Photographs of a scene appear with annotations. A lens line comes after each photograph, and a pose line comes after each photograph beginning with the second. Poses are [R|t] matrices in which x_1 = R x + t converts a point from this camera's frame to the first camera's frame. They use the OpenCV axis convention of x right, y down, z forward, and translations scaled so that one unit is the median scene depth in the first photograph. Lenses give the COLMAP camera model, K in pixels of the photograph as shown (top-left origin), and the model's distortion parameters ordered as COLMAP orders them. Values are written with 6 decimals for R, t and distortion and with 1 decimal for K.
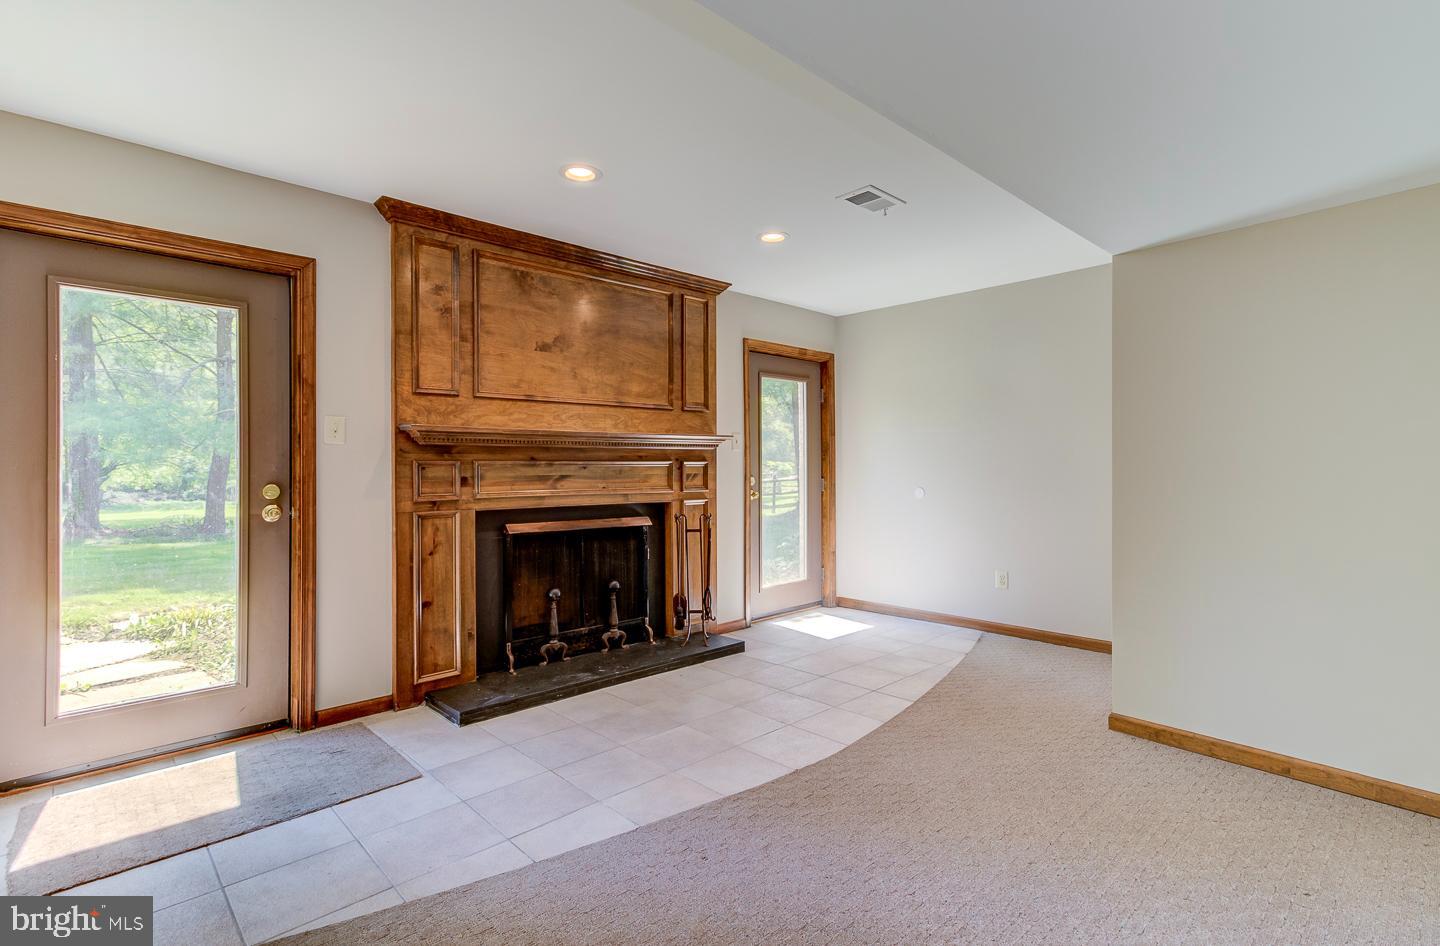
lens RADIAL K [[679.0, 0, 707.5], [0, 679.0, 461.0], [0, 0, 1]] dist [-0.012400, 0.004279]
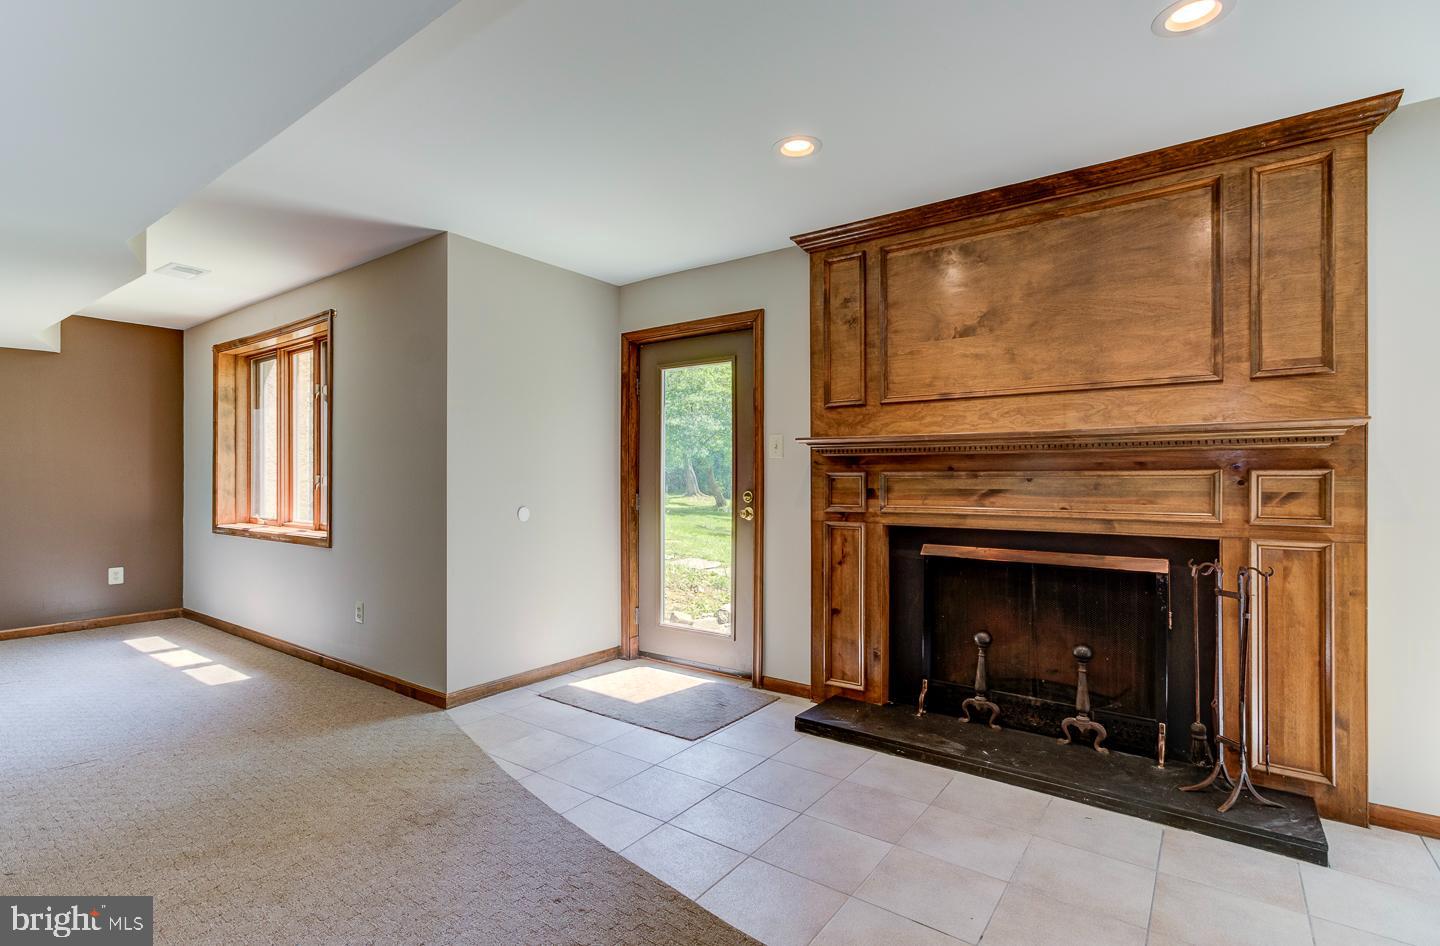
lens RADIAL K [[679.0, 0, 719.4], [0, 679.0, 477.8], [0, 0, 1]] dist [-0.012400, 0.004279]
pose [[0.186585, 0.001056, -0.982438, 0.492054], [0.003729, 0.999991, 0.001783, 0.004864], [0.982432, -0.003997, 0.186580, 0.547348]]
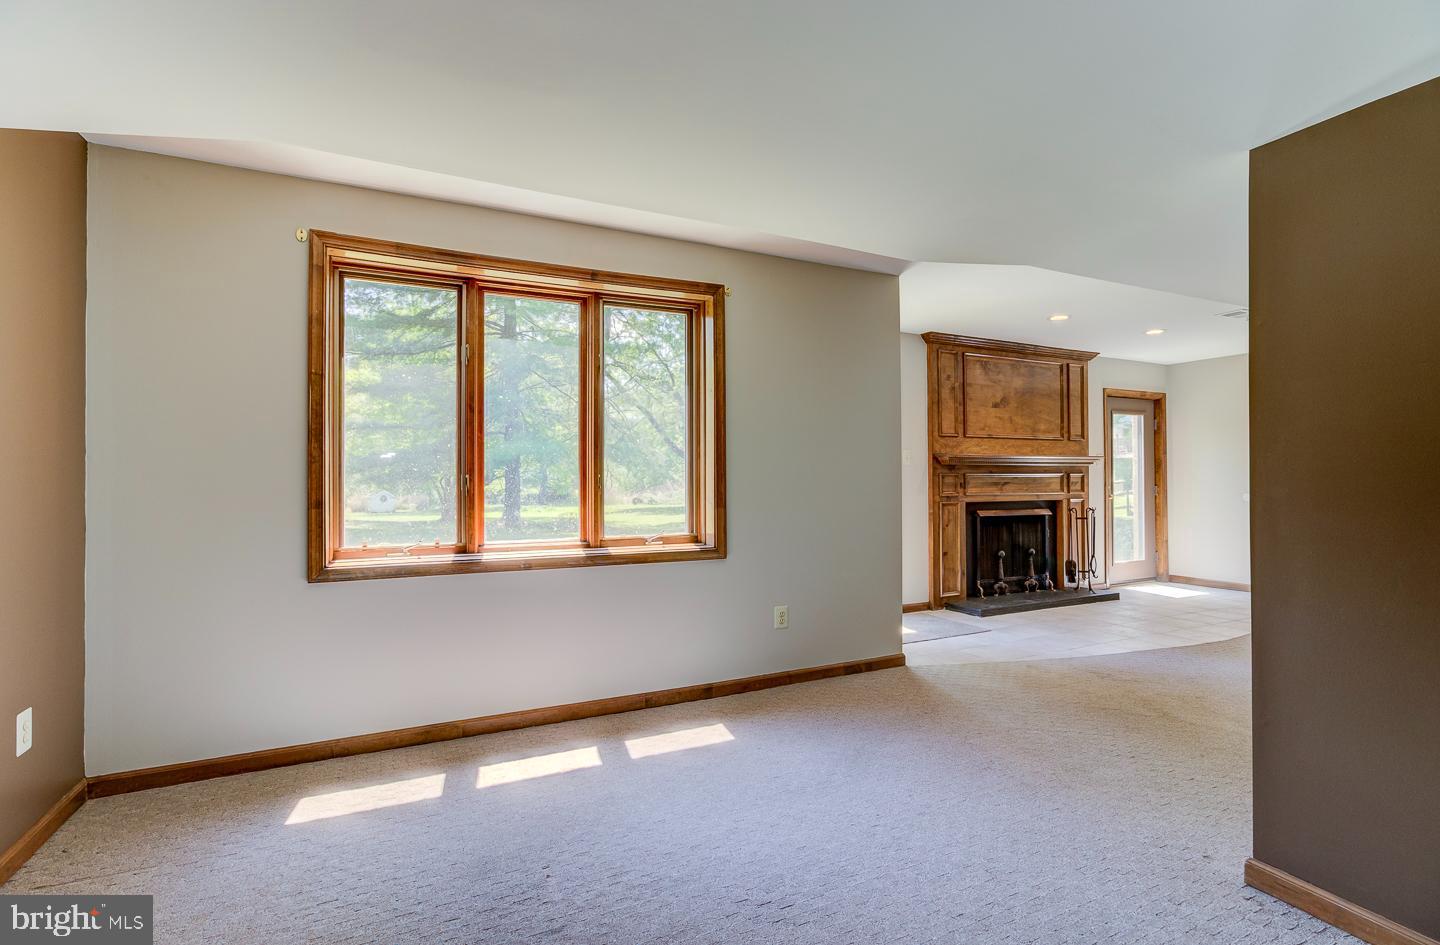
lens RADIAL K [[679.0, 0, 730.6], [0, 679.0, 468.3], [0, 0, 1]] dist [-0.012400, 0.004279]
pose [[0.962135, -0.002079, -0.272567, -0.408054], [0.000847, 0.999989, -0.004636, -0.005488], [0.272573, 0.004229, 0.962126, -0.765726]]
